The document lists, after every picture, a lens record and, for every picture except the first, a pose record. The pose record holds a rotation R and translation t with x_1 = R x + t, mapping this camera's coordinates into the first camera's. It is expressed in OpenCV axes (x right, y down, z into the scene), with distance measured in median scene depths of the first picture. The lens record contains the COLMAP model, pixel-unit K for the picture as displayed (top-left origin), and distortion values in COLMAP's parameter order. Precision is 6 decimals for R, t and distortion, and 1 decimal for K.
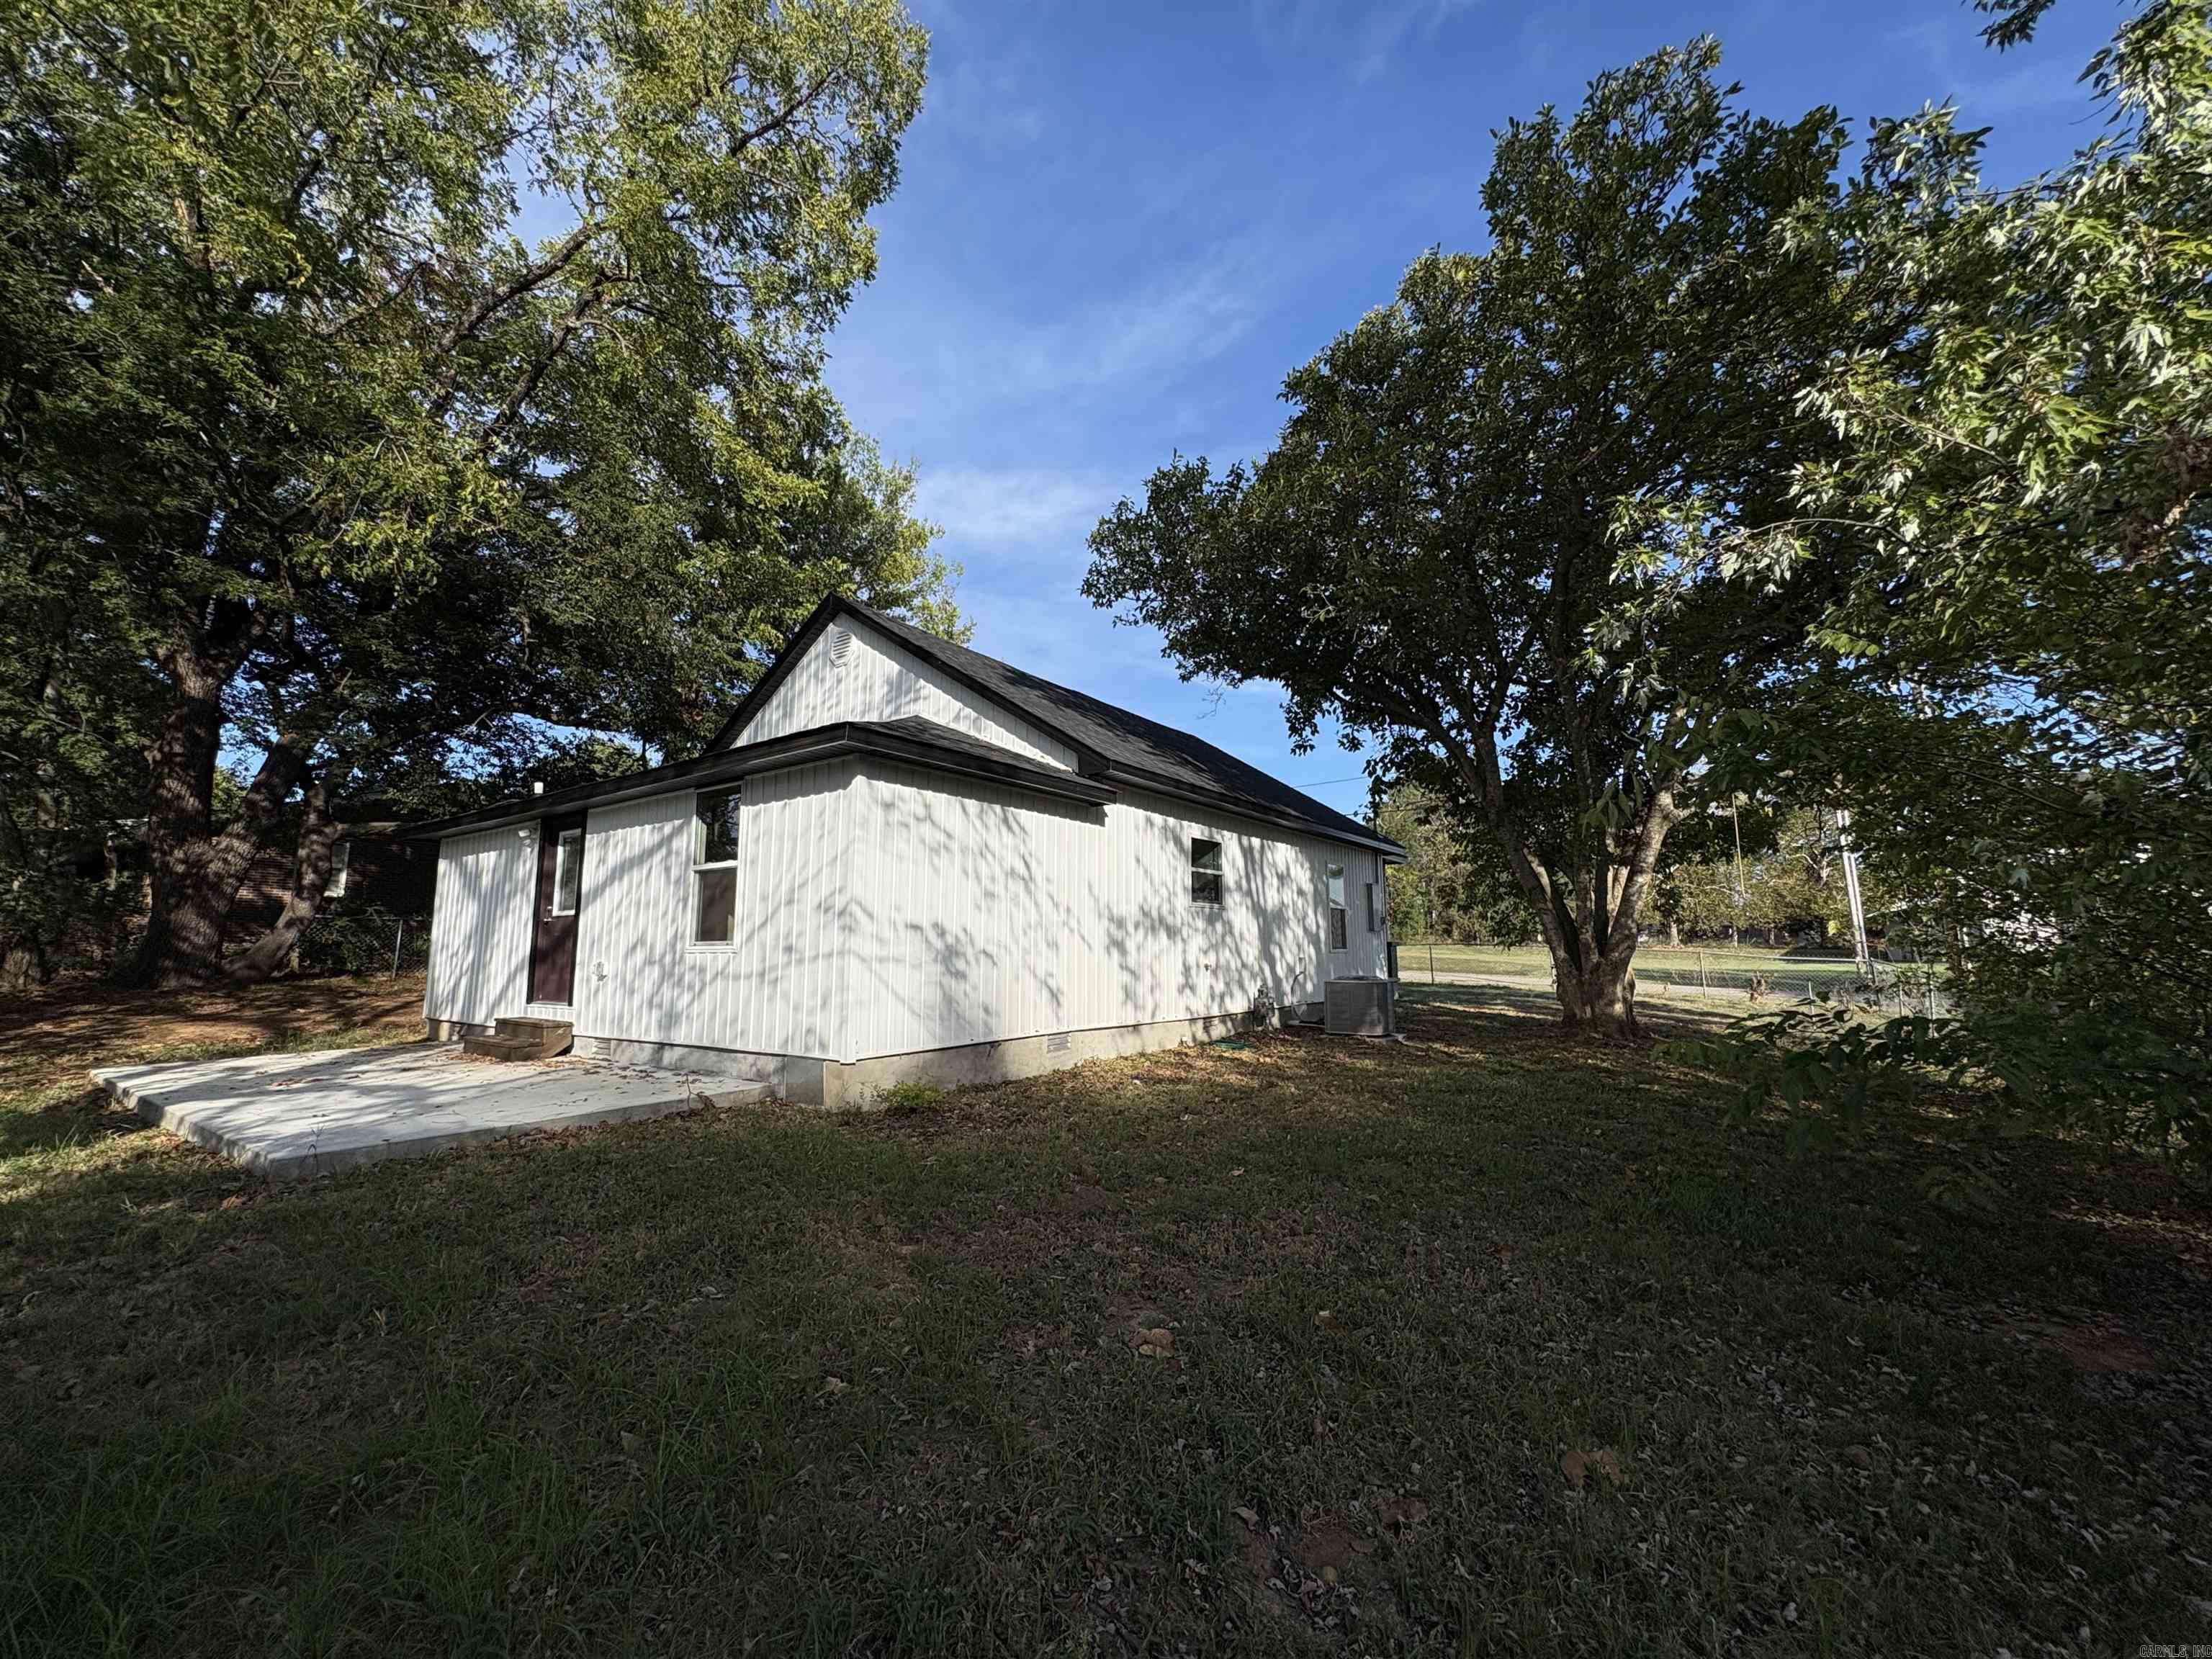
lens RADIAL K [[869.4, 0, 1106.0], [0, 869.4, 829.5], [0, 0, 1]] dist [0.000404, 0.000102]
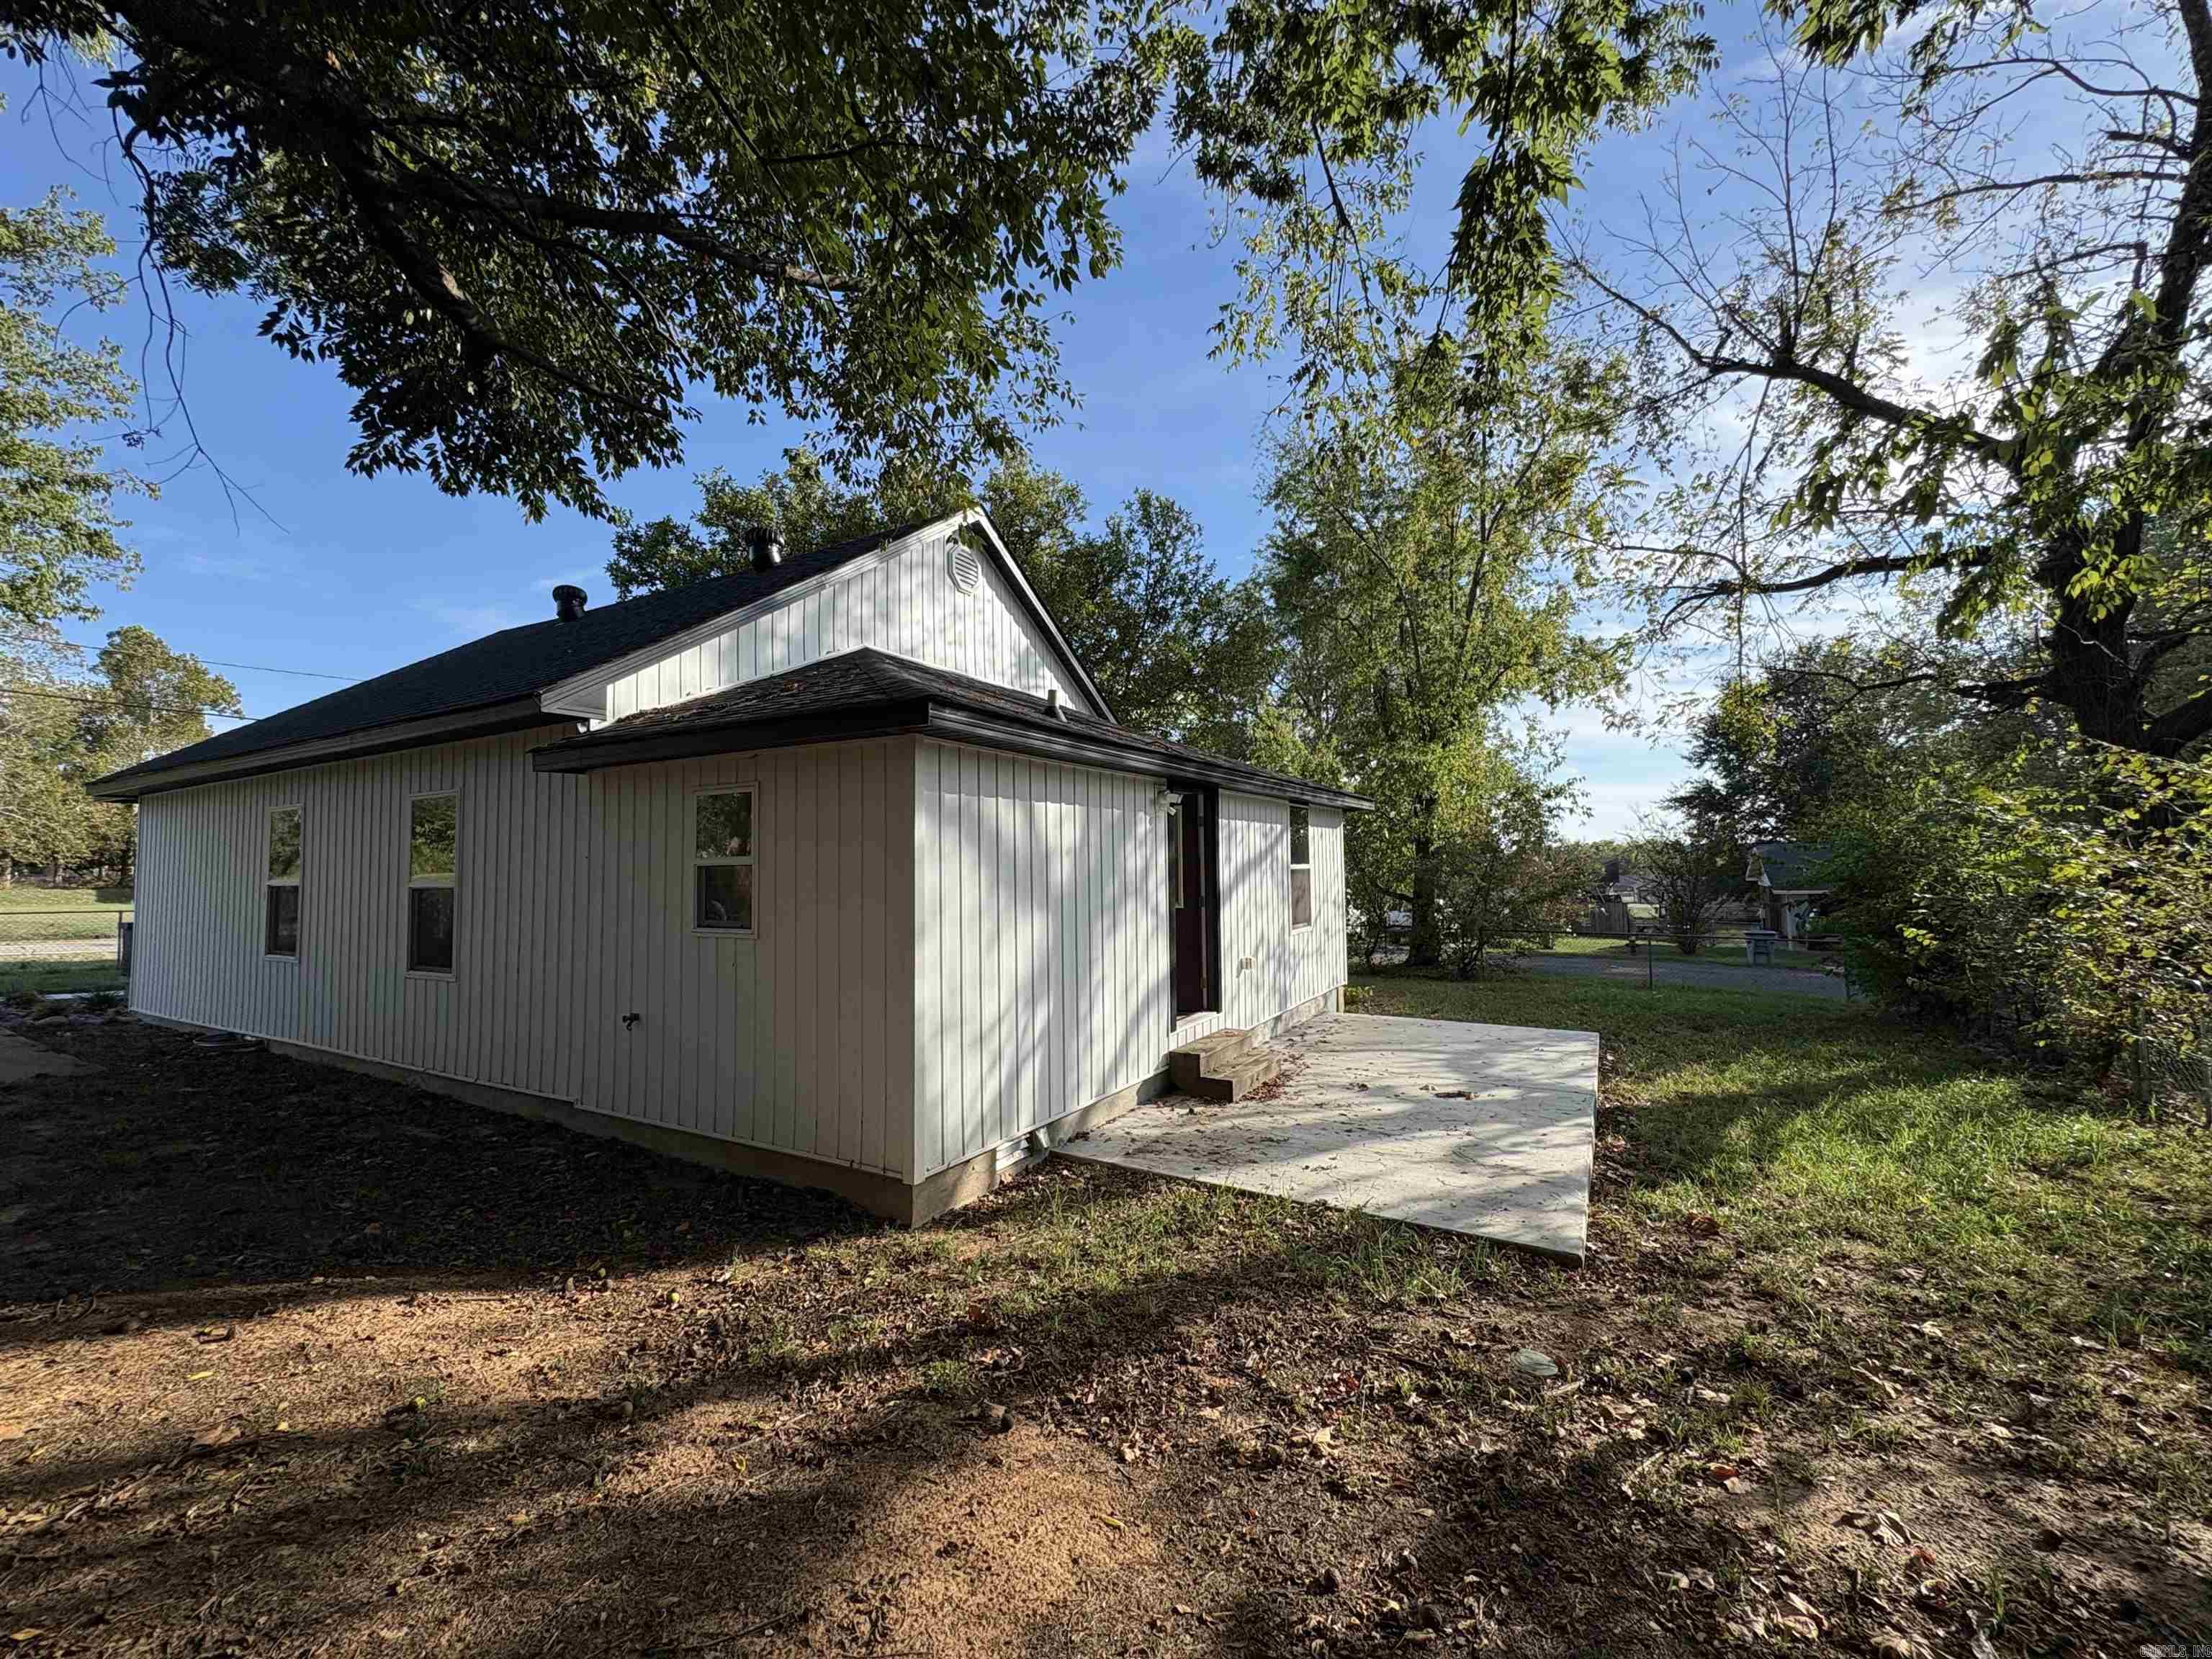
lens RADIAL K [[869.4, 0, 1106.0], [0, 869.4, 829.5], [0, 0, 1]] dist [0.000404, 0.000102]
pose [[-0.096059, 0.042420, 0.994471, -1.594703], [-0.124137, 0.990781, -0.054254, 0.081340], [-0.987605, -0.128662, -0.089908, 1.305972]]
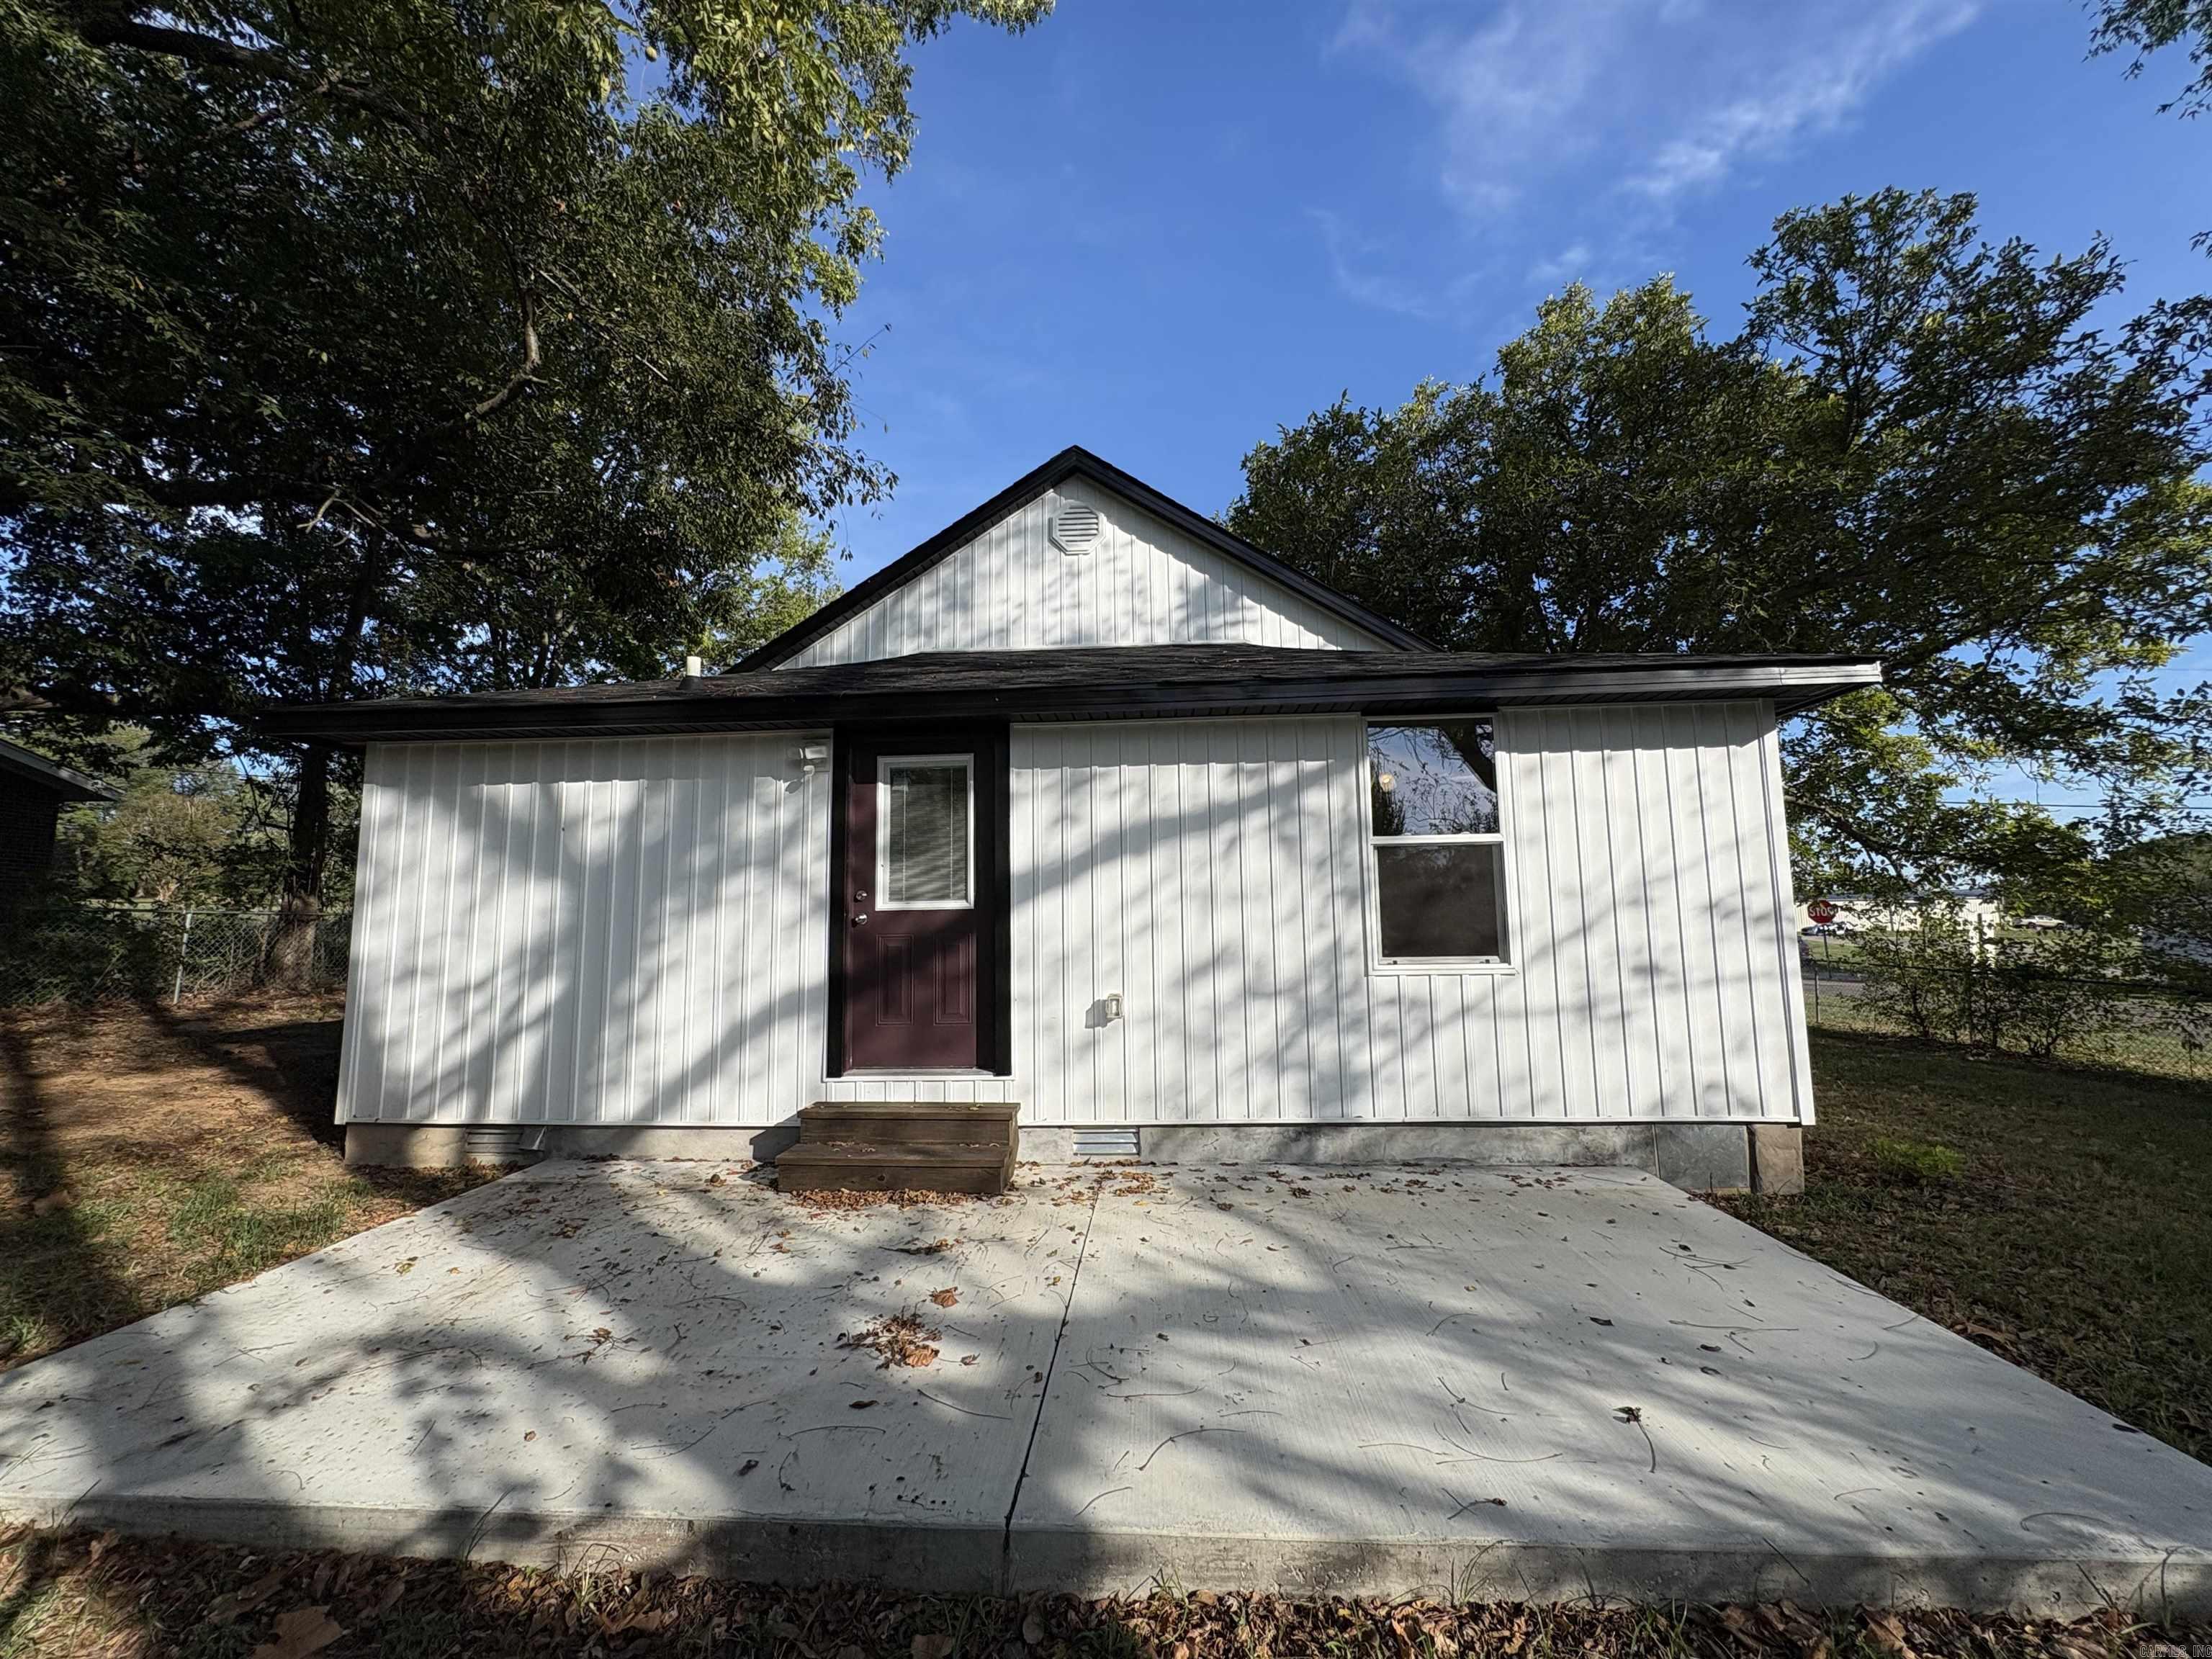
lens RADIAL K [[869.4, 0, 1106.0], [0, 869.4, 829.5], [0, 0, 1]] dist [0.000404, 0.000102]
pose [[0.852596, 0.049039, 0.520265, -0.915397], [-0.062875, 0.997981, 0.008972, 0.039865], [-0.518775, -0.040361, 0.853958, 0.534756]]
